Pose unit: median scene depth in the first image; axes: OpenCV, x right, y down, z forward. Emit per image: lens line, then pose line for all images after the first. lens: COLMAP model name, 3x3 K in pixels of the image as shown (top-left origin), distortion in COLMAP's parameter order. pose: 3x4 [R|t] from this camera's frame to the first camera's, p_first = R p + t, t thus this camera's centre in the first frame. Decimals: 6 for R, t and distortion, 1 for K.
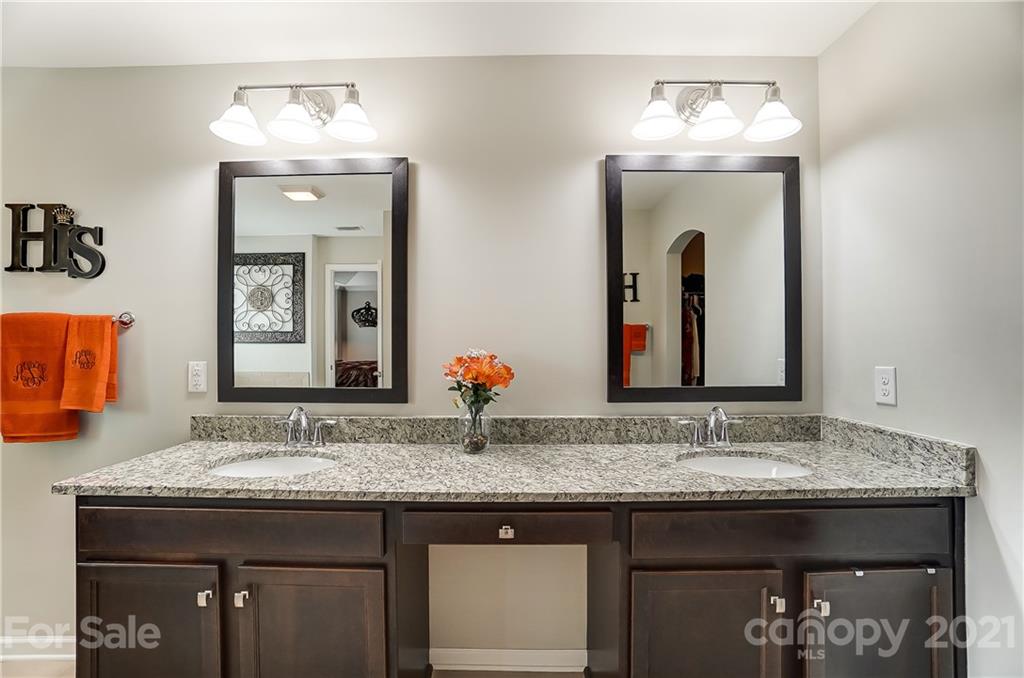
lens RADIAL K [[443.9, 0, 506.3], [0, 443.9, 339.7], [0, 0, 1]] dist [-0.024631, 0.000331]
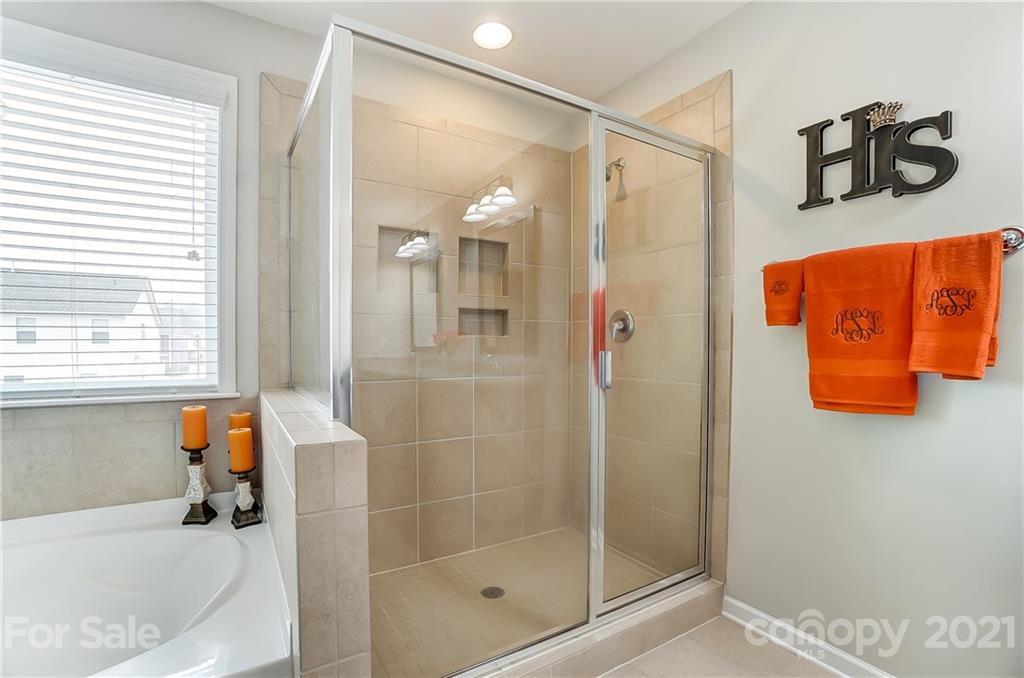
lens RADIAL K [[453.6, 0, 508.5], [0, 453.6, 351.2], [0, 0, 1]] dist [-0.018093, 0.000343]
pose [[0.526361, 0.013674, -0.850151, -0.714169], [0.007043, 0.999766, 0.020441, 0.101729], [0.850232, -0.016747, 0.526142, 0.034324]]
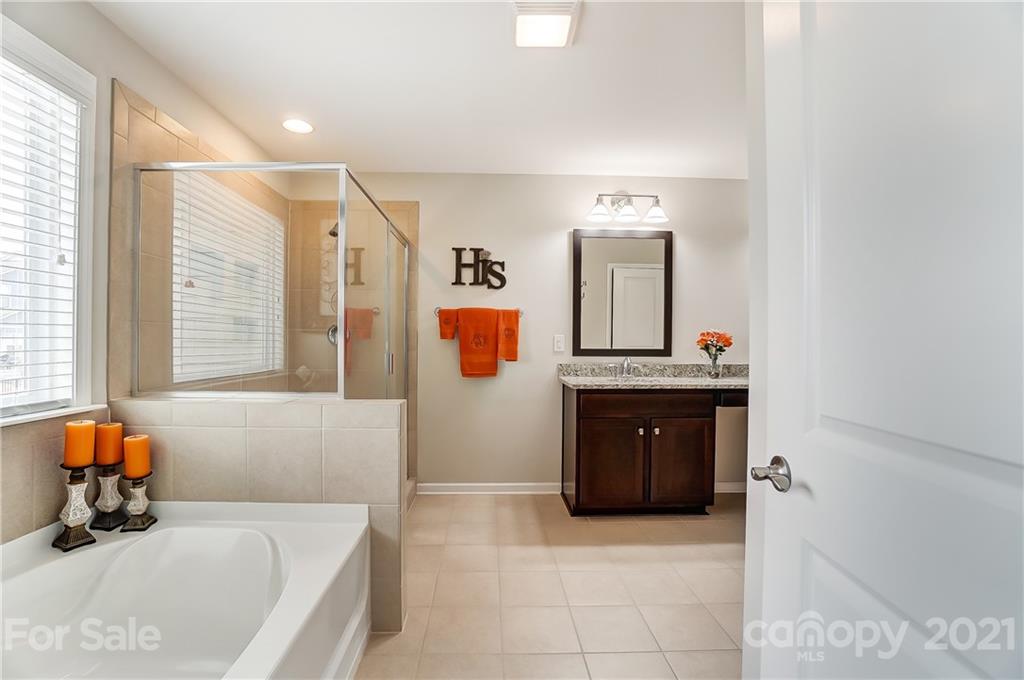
lens RADIAL K [[443.9, 0, 506.3], [0, 443.9, 340.7], [0, 0, 1]] dist [-0.024631, 0.000331]
pose [[0.998200, 0.006521, 0.059621, -1.057390], [-0.007017, 0.999942, 0.008119, 0.061247], [-0.059565, -0.008523, 0.998188, -0.897065]]
